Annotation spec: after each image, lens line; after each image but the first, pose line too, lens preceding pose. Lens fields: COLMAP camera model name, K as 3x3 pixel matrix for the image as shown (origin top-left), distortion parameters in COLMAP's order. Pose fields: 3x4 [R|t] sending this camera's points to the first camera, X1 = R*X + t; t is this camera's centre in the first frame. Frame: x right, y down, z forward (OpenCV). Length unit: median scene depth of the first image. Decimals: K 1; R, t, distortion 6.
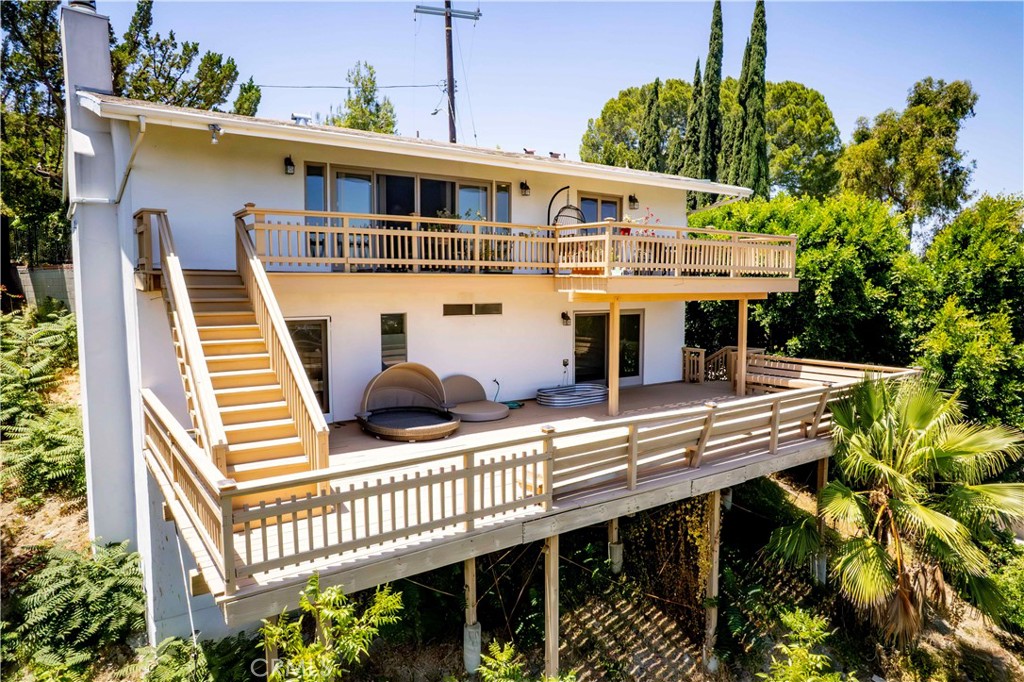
lens RADIAL K [[656.7, 0, 517.8], [0, 656.7, 342.8], [0, 0, 1]] dist [-0.077492, 0.069461]
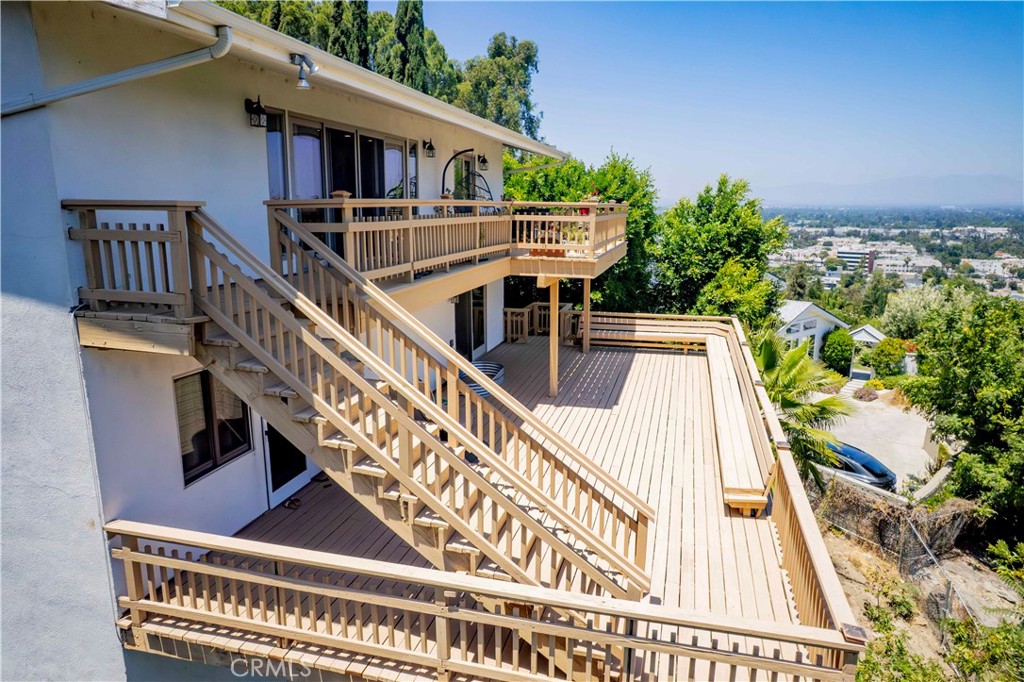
lens RADIAL K [[656.7, 0, 517.8], [0, 656.7, 342.8], [0, 0, 1]] dist [-0.077492, 0.069461]
pose [[0.763947, -0.130914, 0.631859, -0.483873], [0.055086, 0.988860, 0.138278, -0.101644], [-0.642923, -0.070830, 0.762649, 0.275967]]
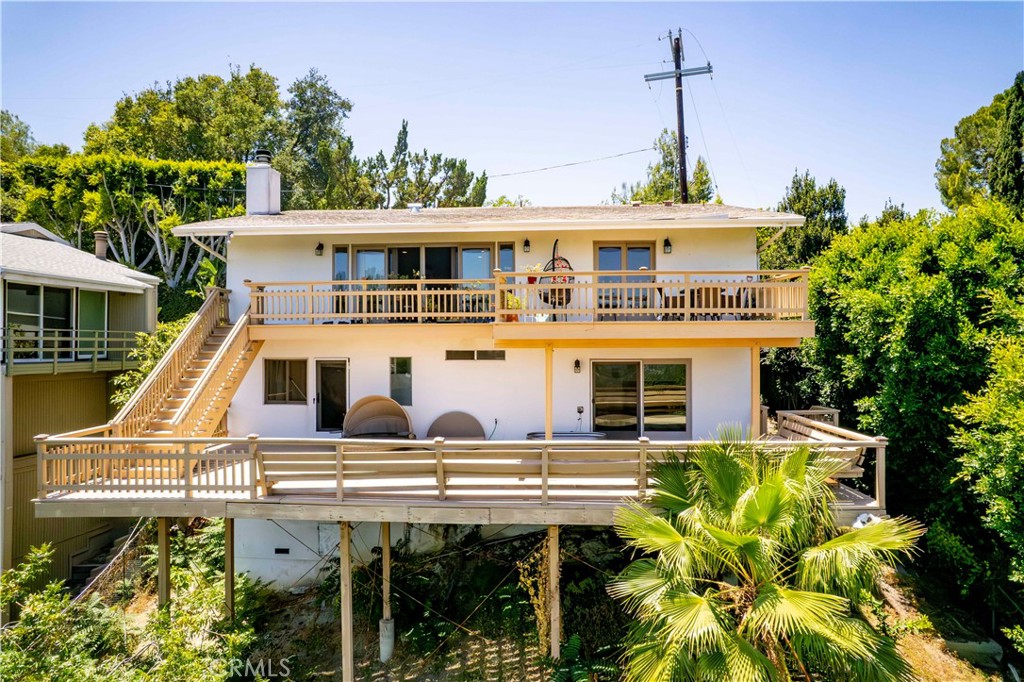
lens RADIAL K [[656.7, 0, 517.8], [0, 656.7, 342.8], [0, 0, 1]] dist [-0.077492, 0.069461]
pose [[0.773455, -0.004065, -0.633839, 0.716299], [-0.051839, 0.996224, -0.069647, 0.003199], [0.631728, 0.086726, 0.770323, 0.166701]]
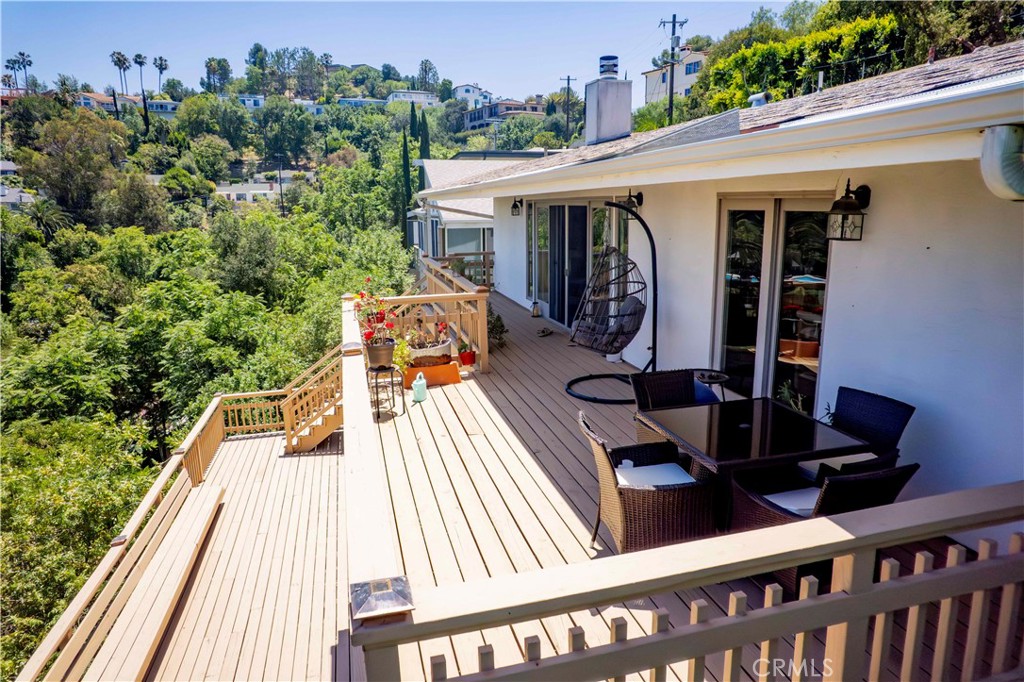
lens RADIAL K [[656.7, 0, 517.8], [0, 656.7, 342.8], [0, 0, 1]] dist [-0.077492, 0.069461]
pose [[-0.352344, 0.193566, -0.915634, 0.550846], [-0.072989, 0.969713, 0.233085, -0.253748], [0.933020, 0.148957, -0.327545, 1.139155]]
